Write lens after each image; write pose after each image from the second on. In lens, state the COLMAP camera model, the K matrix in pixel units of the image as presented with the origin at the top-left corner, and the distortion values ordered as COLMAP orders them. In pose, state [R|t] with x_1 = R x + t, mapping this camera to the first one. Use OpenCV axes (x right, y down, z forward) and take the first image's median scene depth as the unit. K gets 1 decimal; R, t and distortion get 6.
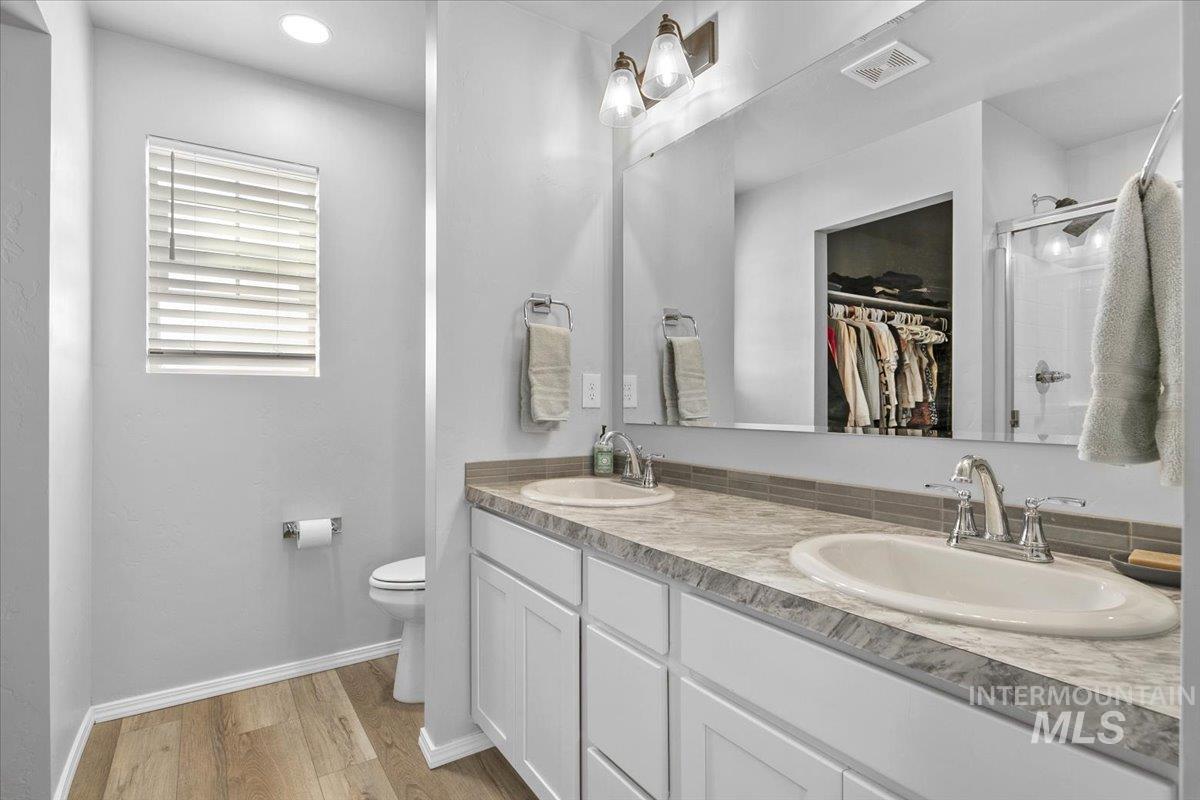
lens RADIAL K [[586.2, 0, 597.7], [0, 586.2, 404.7], [0, 0, 1]] dist [0.005694, -0.002275]
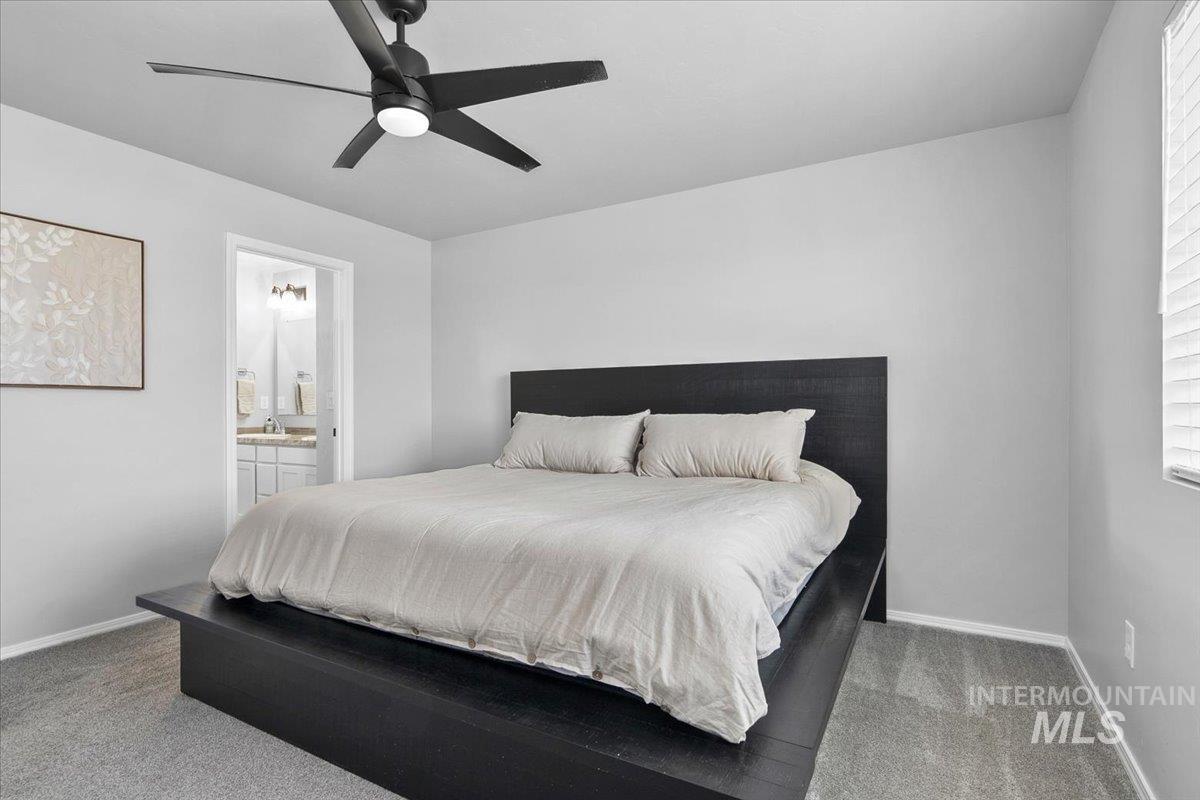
lens RADIAL K [[586.2, 0, 602.3], [0, 586.2, 407.7], [0, 0, 1]] dist [0.005694, -0.002275]
pose [[0.895419, 0.000074, 0.445224, 0.183224], [-0.003975, 0.999961, 0.007828, -0.028433], [-0.445206, -0.008779, 0.895385, -2.164499]]
